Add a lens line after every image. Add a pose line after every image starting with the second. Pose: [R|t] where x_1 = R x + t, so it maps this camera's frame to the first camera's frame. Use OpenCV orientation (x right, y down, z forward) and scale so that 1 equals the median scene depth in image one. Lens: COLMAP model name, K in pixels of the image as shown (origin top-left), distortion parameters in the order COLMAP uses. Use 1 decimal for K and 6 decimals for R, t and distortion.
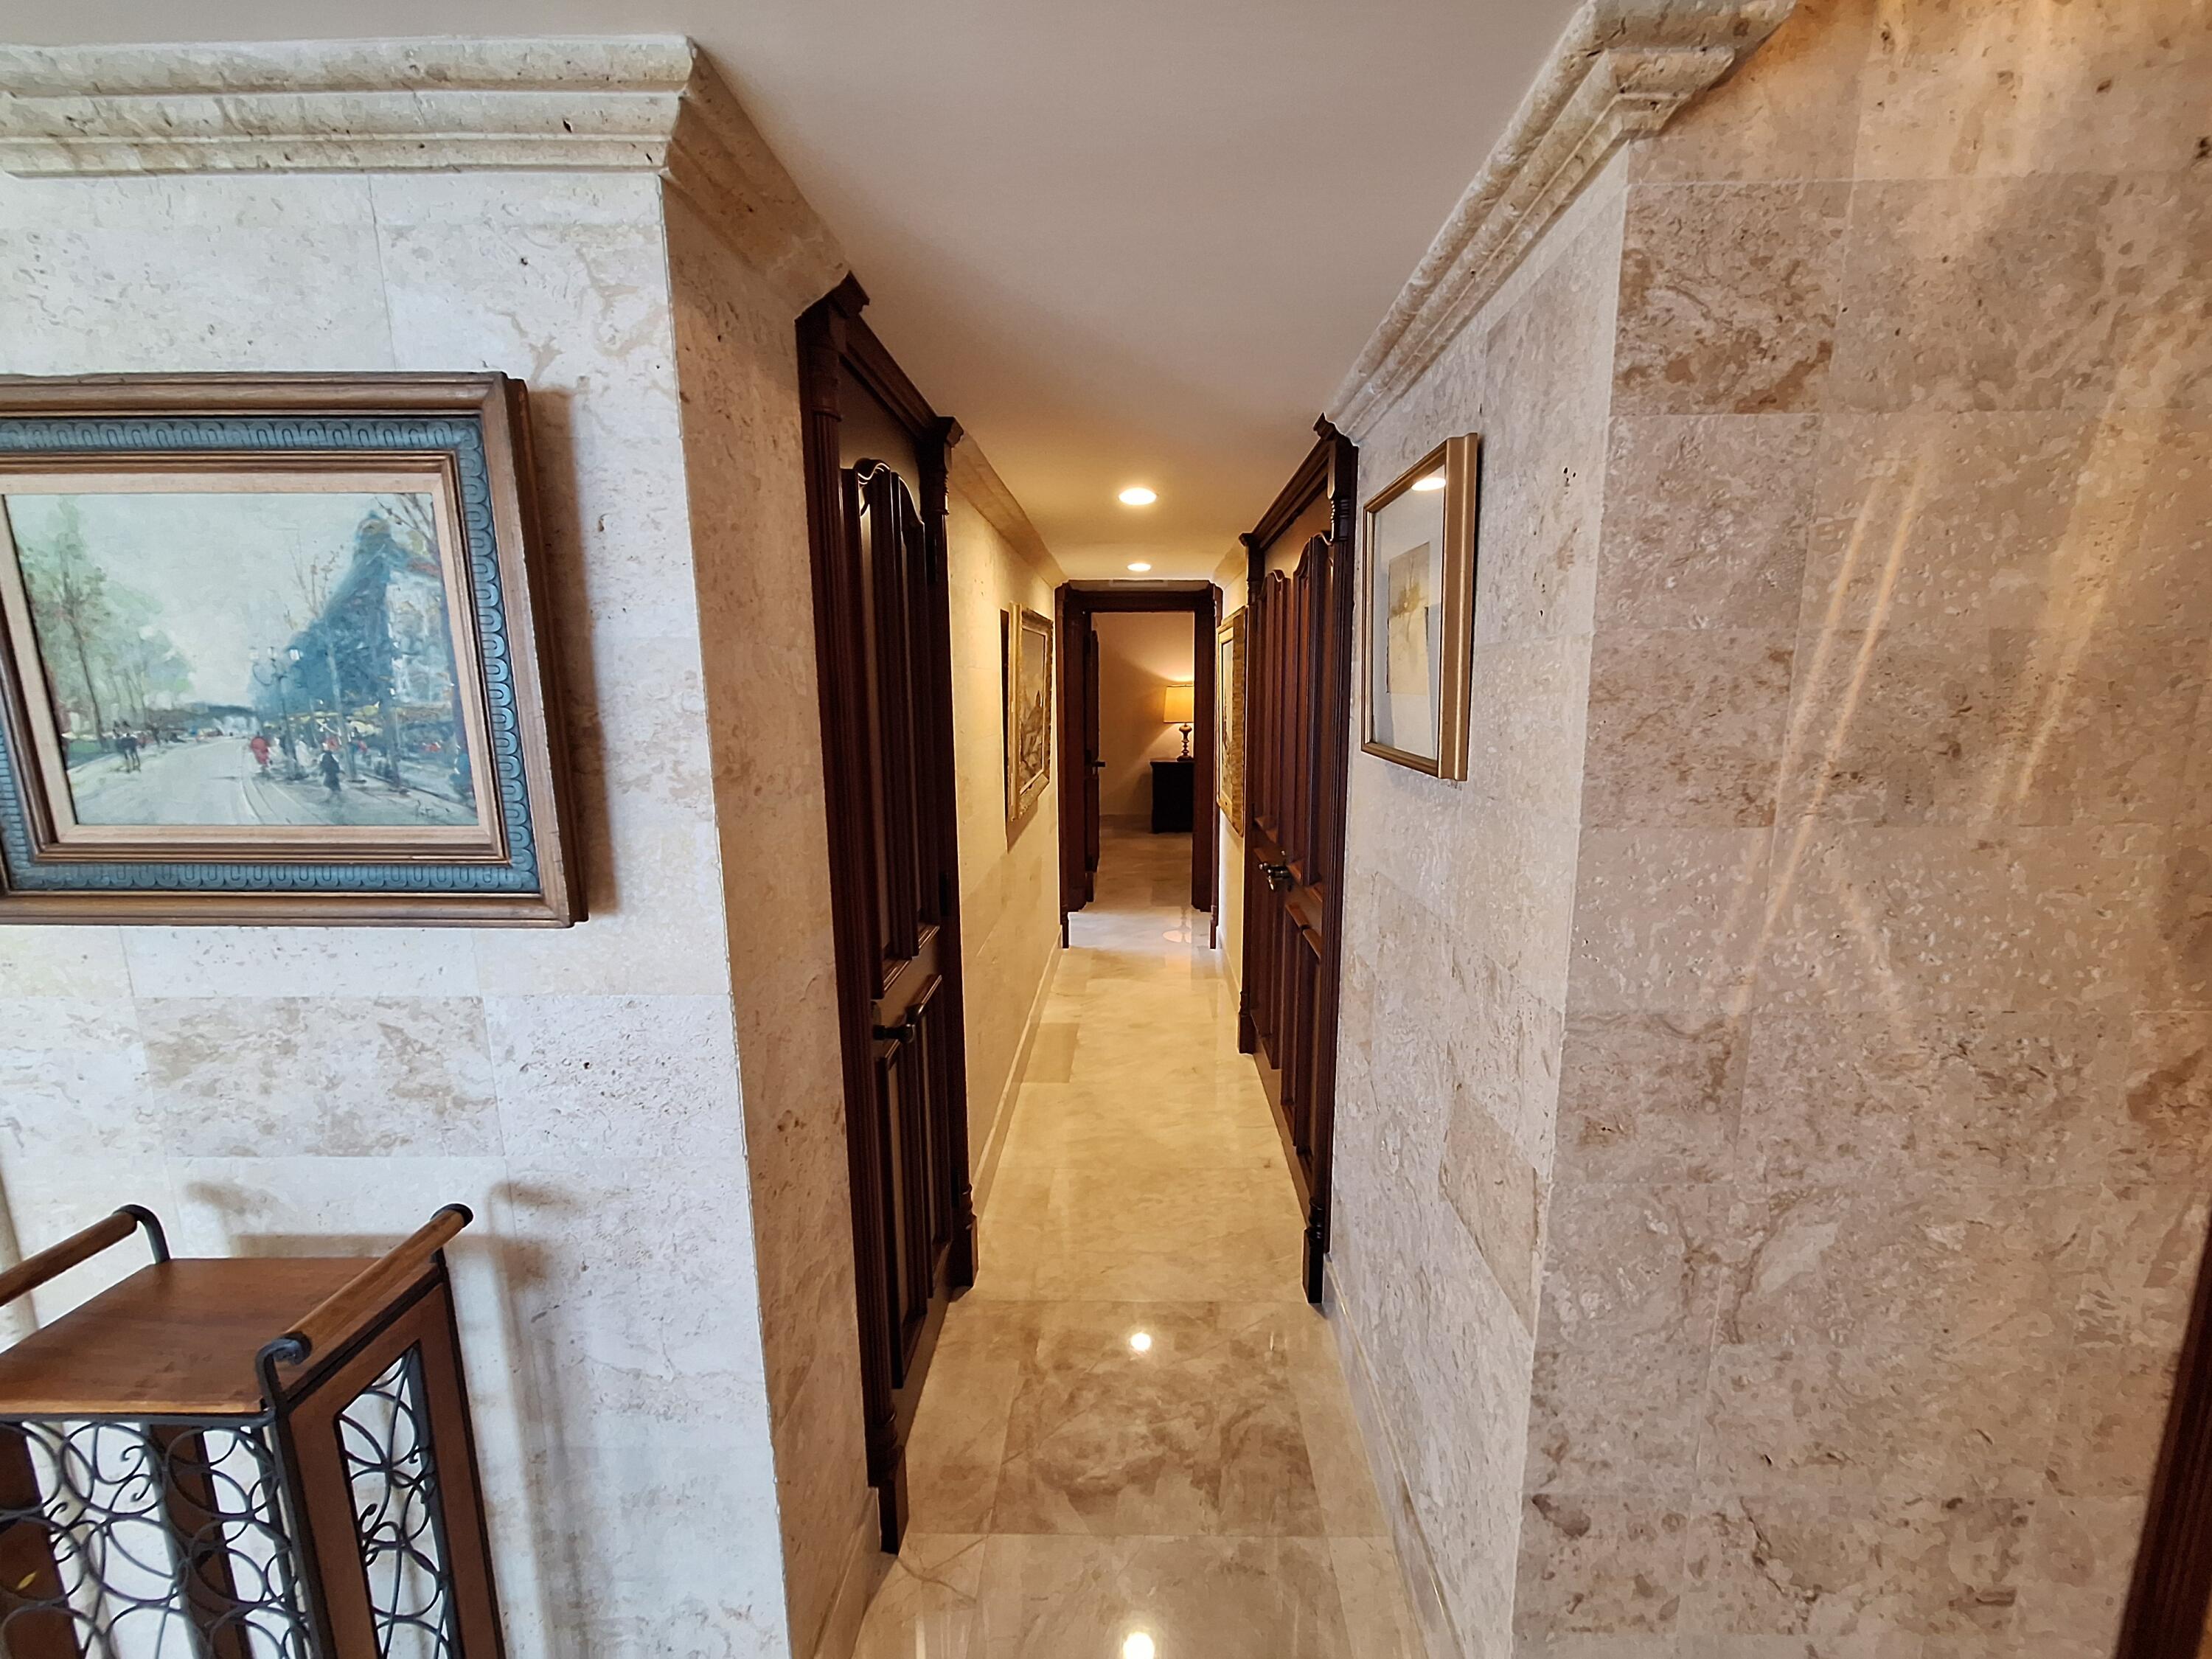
lens RADIAL K [[882.4, 0, 1132.2], [0, 882.4, 837.1], [0, 0, 1]] dist [-0.008955, 0.003868]
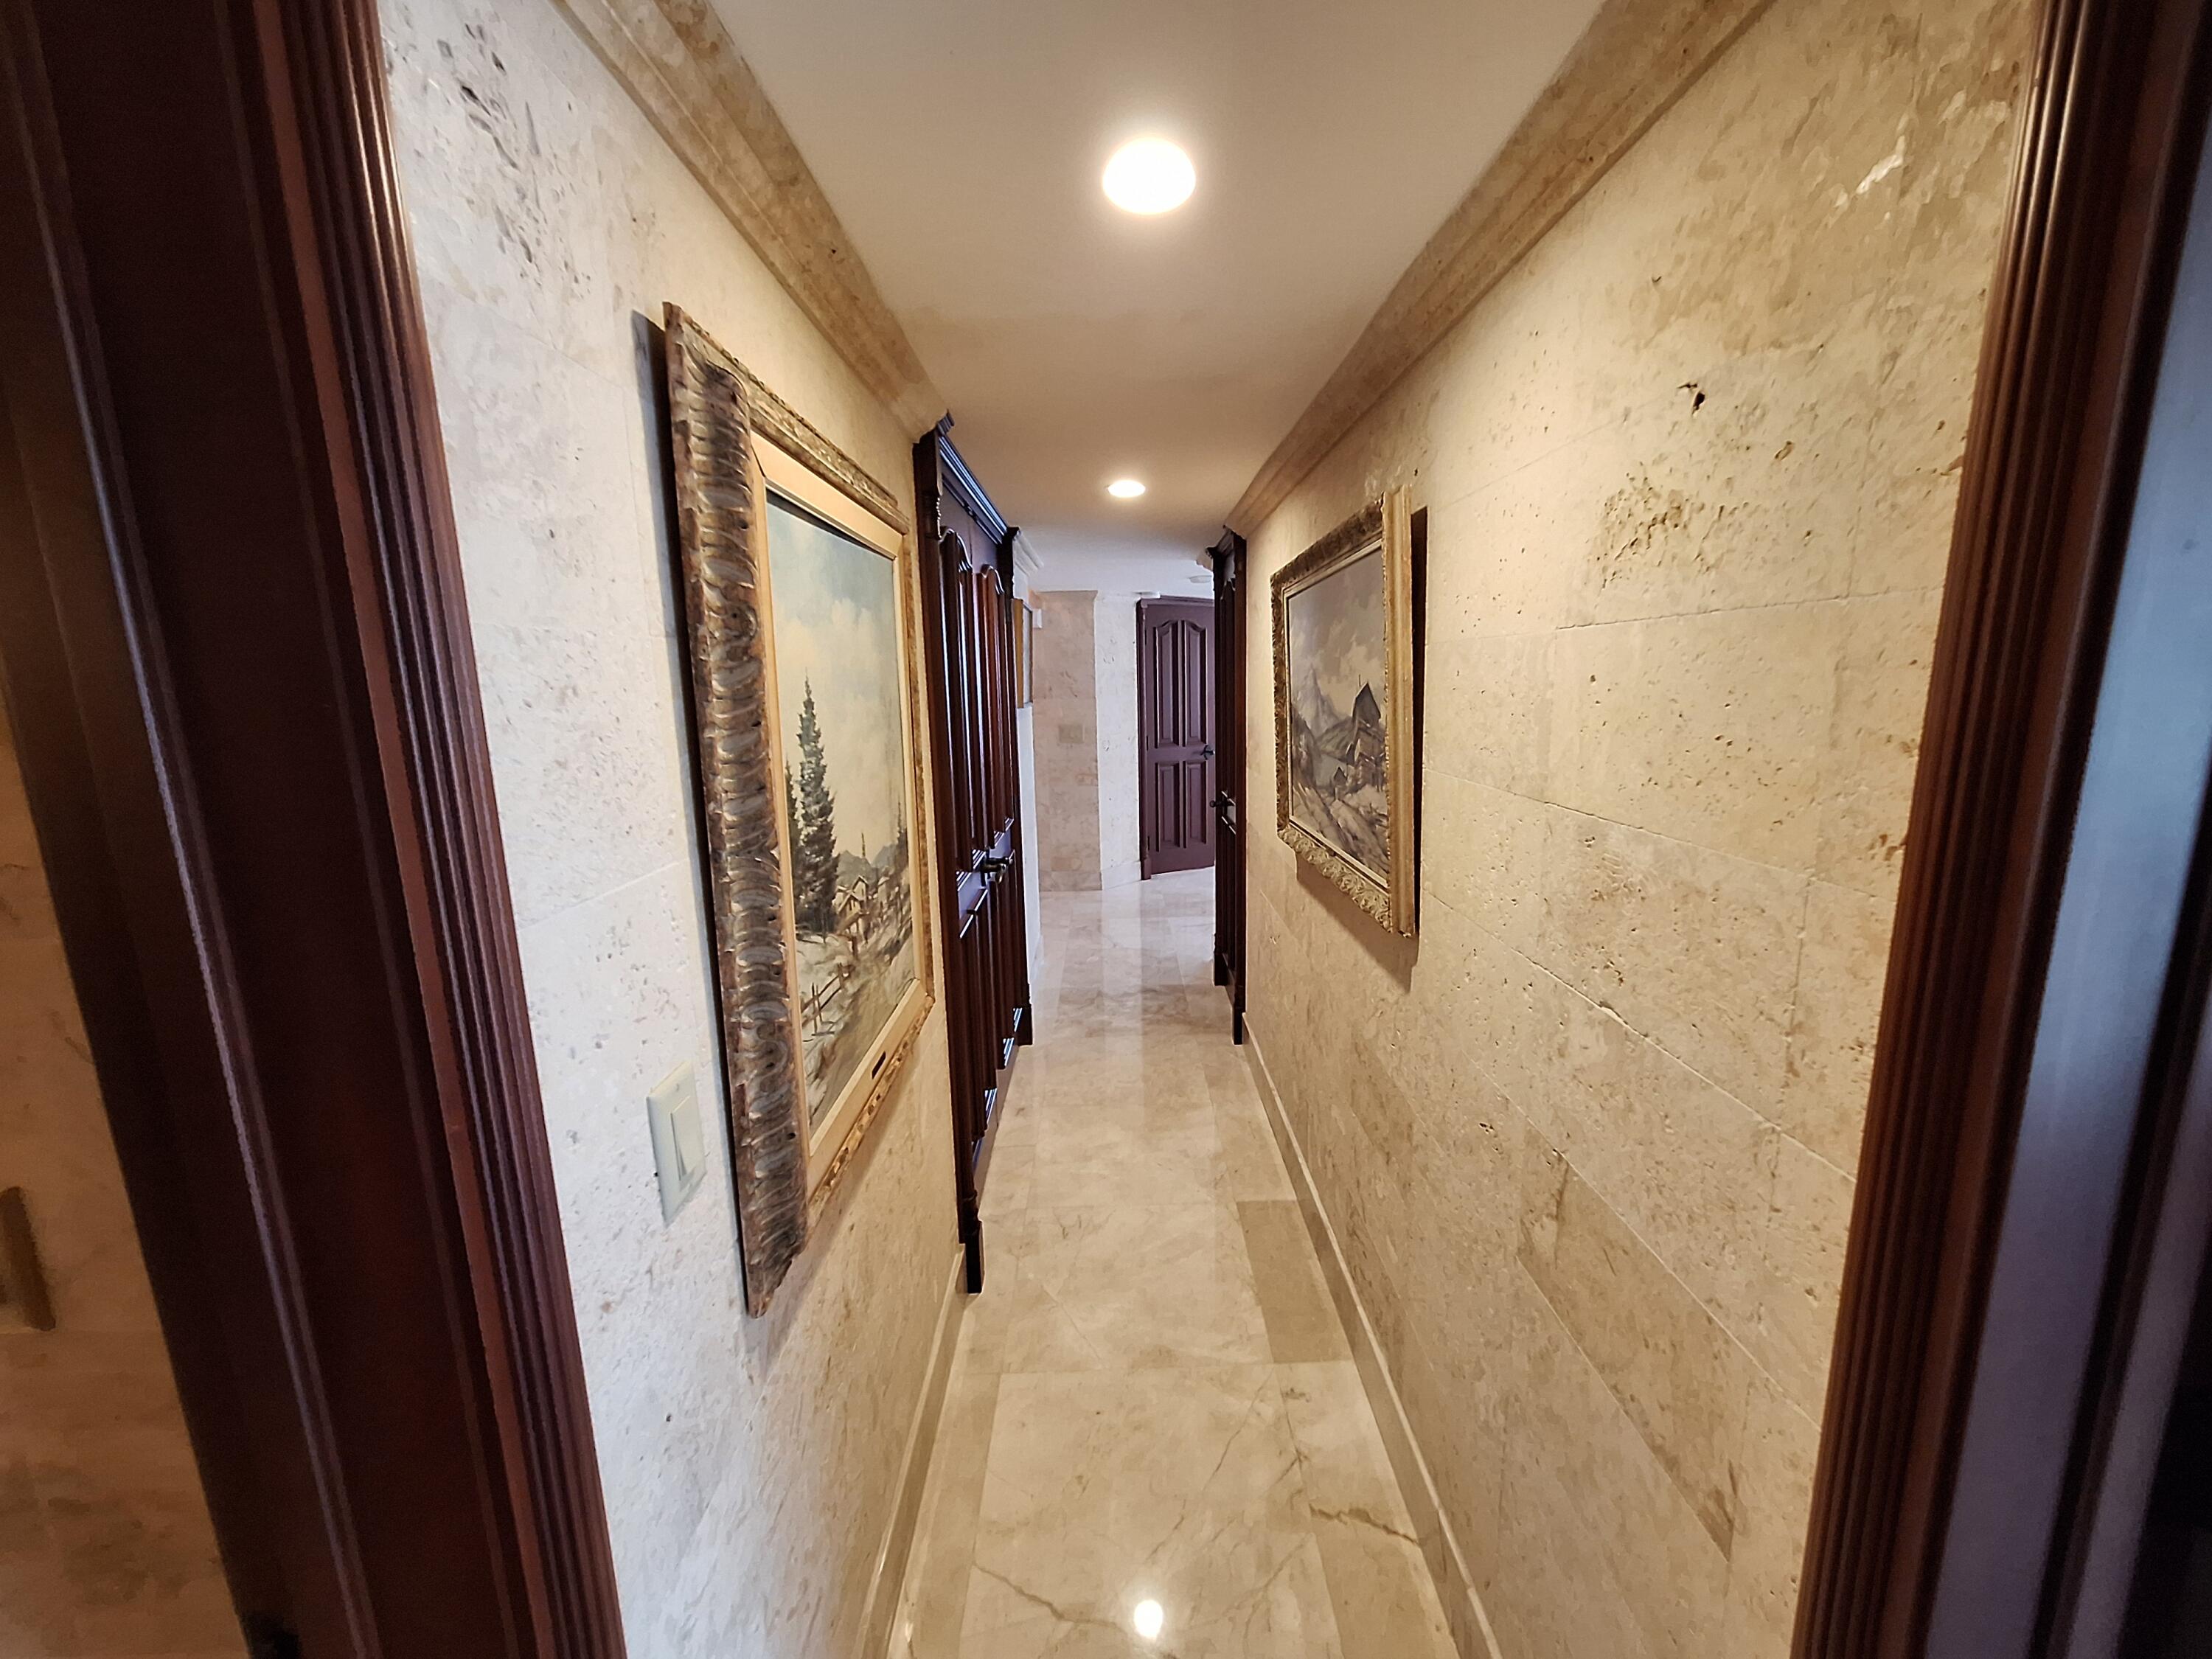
lens RADIAL K [[882.4, 0, 1132.2], [0, 882.4, 837.1], [0, 0, 1]] dist [-0.008955, 0.003868]
pose [[-0.999302, 0.004709, -0.037065, 0.148533], [-0.008250, 0.939734, 0.341808, -0.900488], [0.036440, 0.341875, -0.939039, 5.292226]]
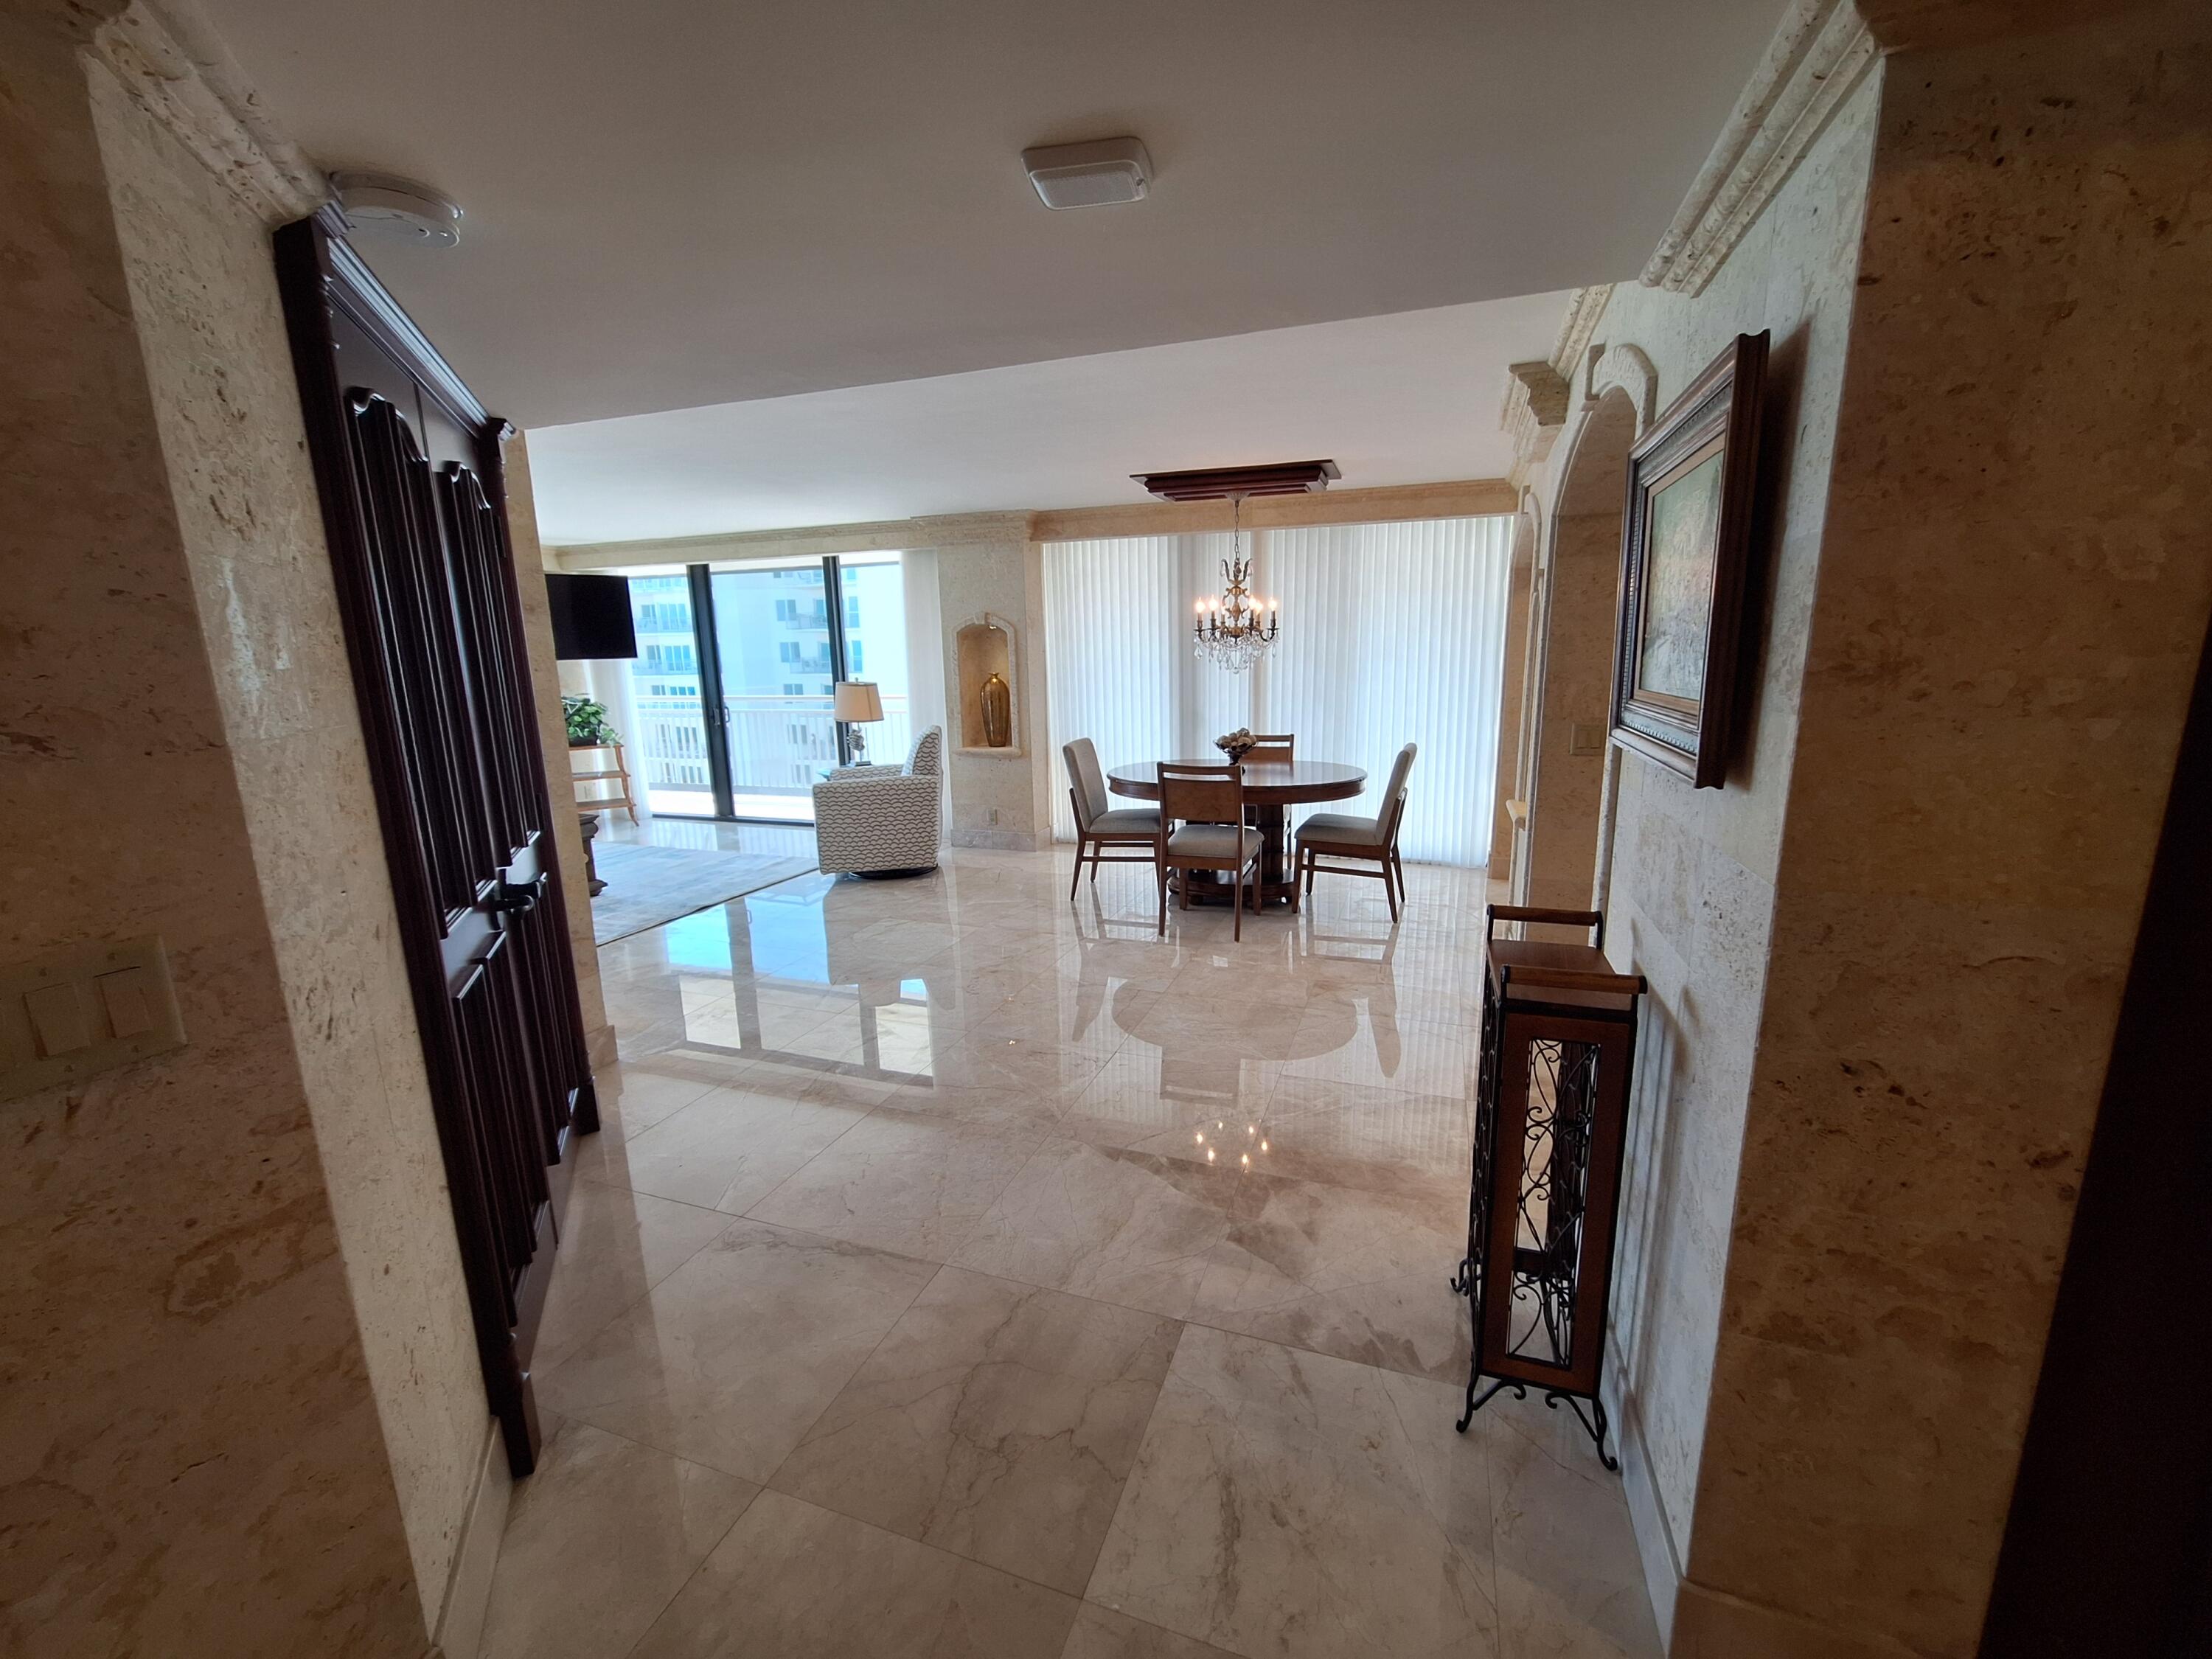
lens RADIAL K [[882.4, 0, 1132.2], [0, 882.4, 837.1], [0, 0, 1]] dist [-0.008955, 0.003868]
pose [[-0.307703, 0.199614, -0.930308, 0.707022], [-0.145244, 0.956433, 0.253259, -0.026717], [0.940331, 0.213050, -0.265305, 0.544798]]
